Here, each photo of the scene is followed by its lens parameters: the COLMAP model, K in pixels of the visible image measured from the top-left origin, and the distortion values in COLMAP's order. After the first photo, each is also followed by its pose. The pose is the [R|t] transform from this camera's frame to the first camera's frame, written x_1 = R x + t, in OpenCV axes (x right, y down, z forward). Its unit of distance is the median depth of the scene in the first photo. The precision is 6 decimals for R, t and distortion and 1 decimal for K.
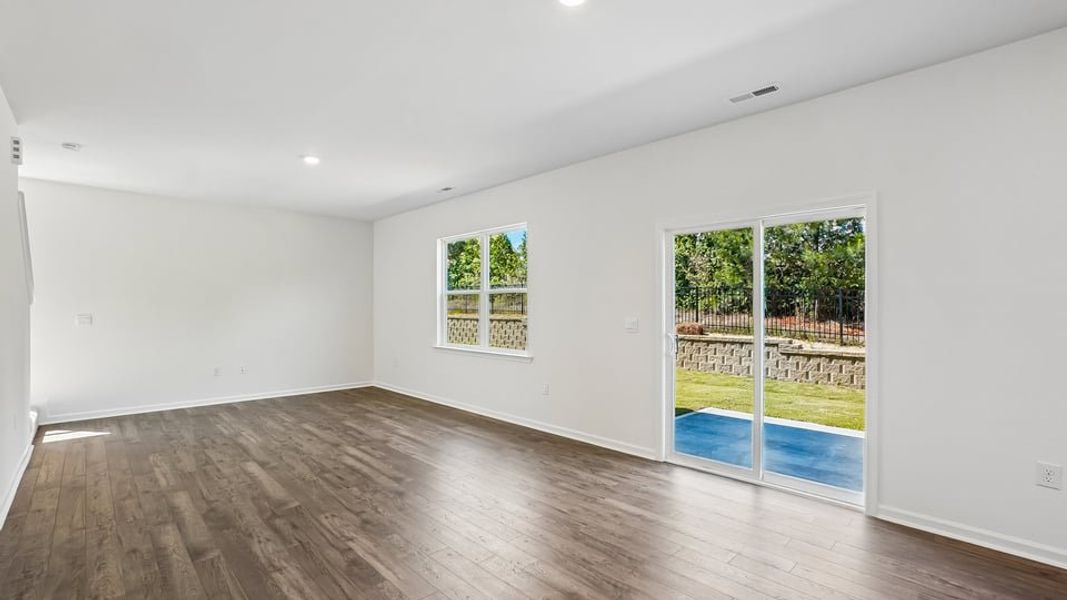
lens RADIAL K [[472.3, 0, 531.0], [0, 472.3, 307.3], [0, 0, 1]] dist [-0.015830, 0.001631]
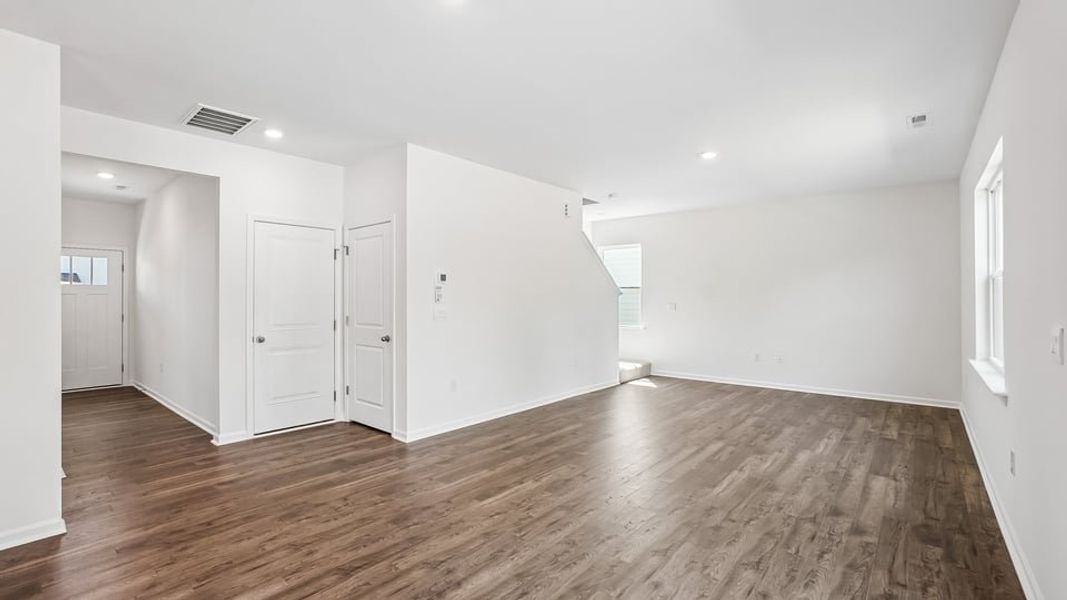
lens RADIAL K [[472.3, 0, 523.5], [0, 472.3, 296.4], [0, 0, 1]] dist [-0.015830, 0.001631]
pose [[0.099378, -0.007019, -0.995025, 0.580408], [0.000127, 0.999975, -0.007041, 0.005337], [0.995050, 0.000573, 0.099377, 0.554567]]
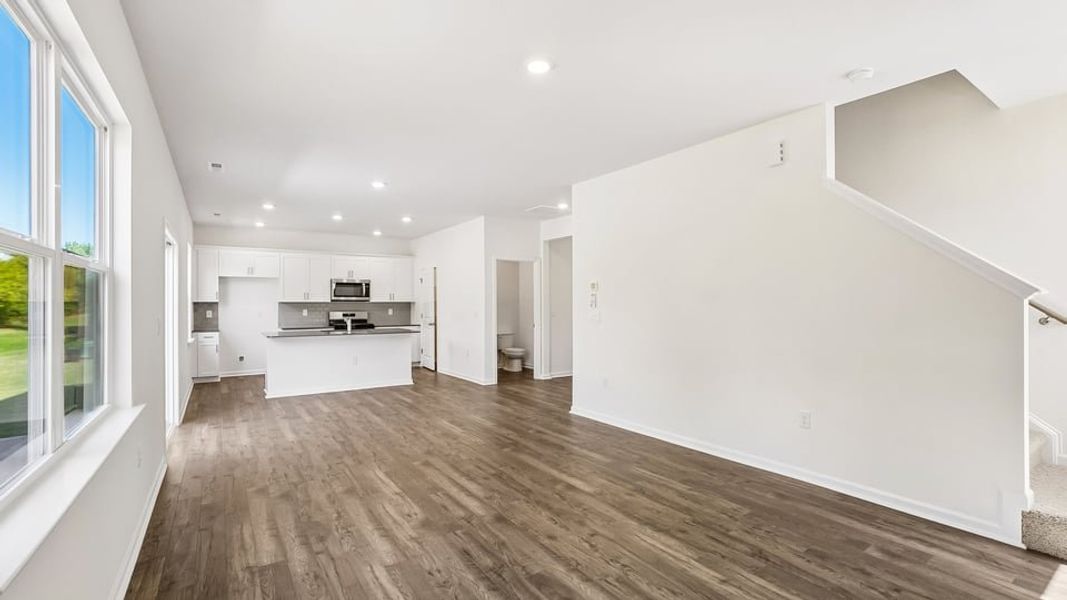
lens RADIAL K [[472.3, 0, 524.3], [0, 472.3, 303.6], [0, 0, 1]] dist [-0.015830, 0.001631]
pose [[-0.982248, 0.008072, 0.187411, -0.633186], [0.007766, 0.999967, -0.002368, 0.004848], [-0.187424, -0.000870, -0.982279, 1.805869]]
